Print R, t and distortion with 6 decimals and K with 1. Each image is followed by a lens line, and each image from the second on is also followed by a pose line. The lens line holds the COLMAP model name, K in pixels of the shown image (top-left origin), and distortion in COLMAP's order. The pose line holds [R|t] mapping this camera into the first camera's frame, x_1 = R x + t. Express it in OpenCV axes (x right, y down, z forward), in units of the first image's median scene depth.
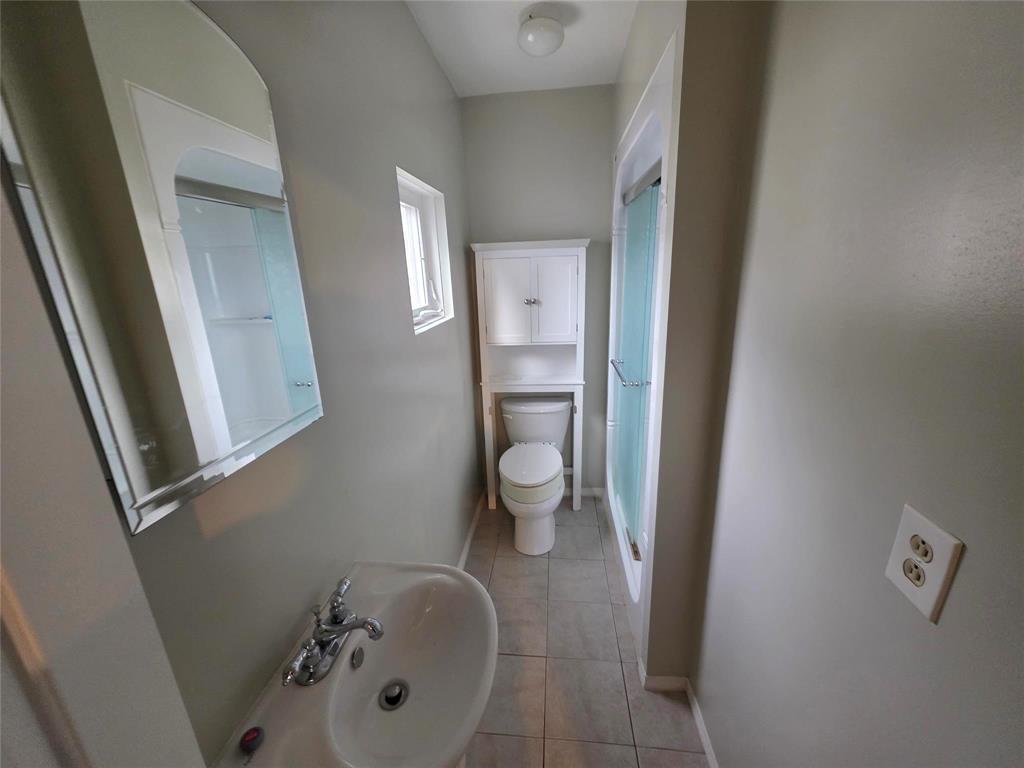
lens RADIAL K [[407.6, 0, 512.0], [0, 407.6, 384.0], [0, 0, 1]] dist [0.005632, -0.000164]
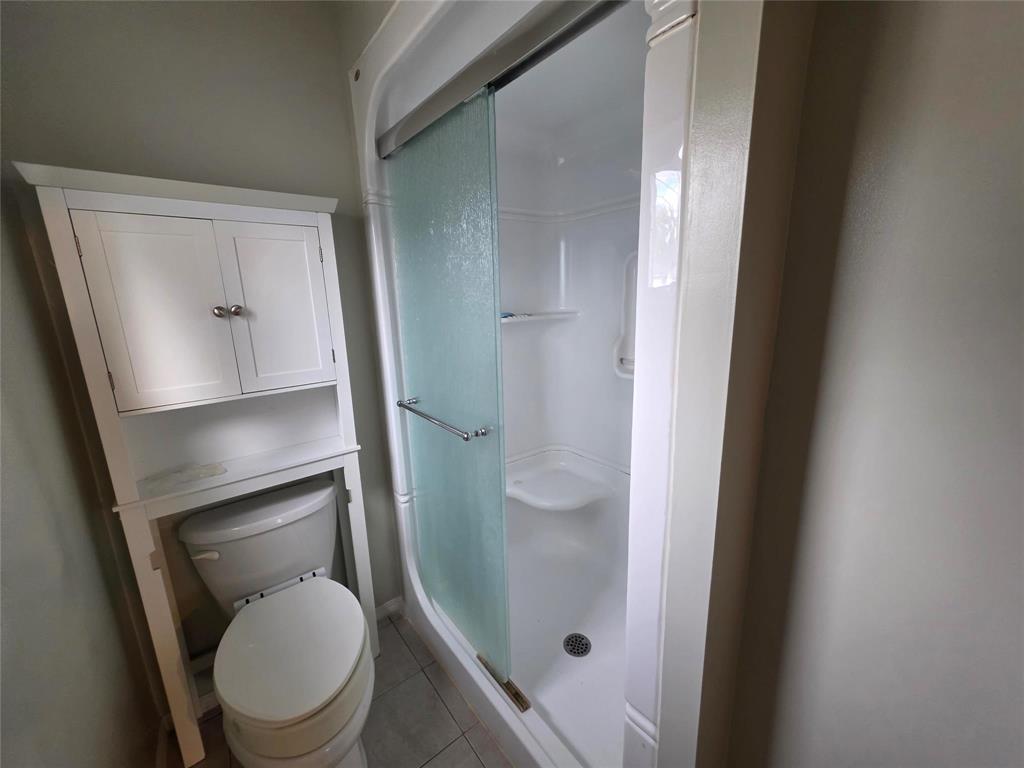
lens RADIAL K [[407.6, 0, 512.0], [0, 407.6, 384.0], [0, 0, 1]] dist [0.005632, -0.000164]
pose [[0.723483, -0.135321, 0.676950, -0.050171], [0.195157, 0.980692, -0.012534, -0.043022], [-0.662183, 0.141179, 0.735922, 0.416919]]
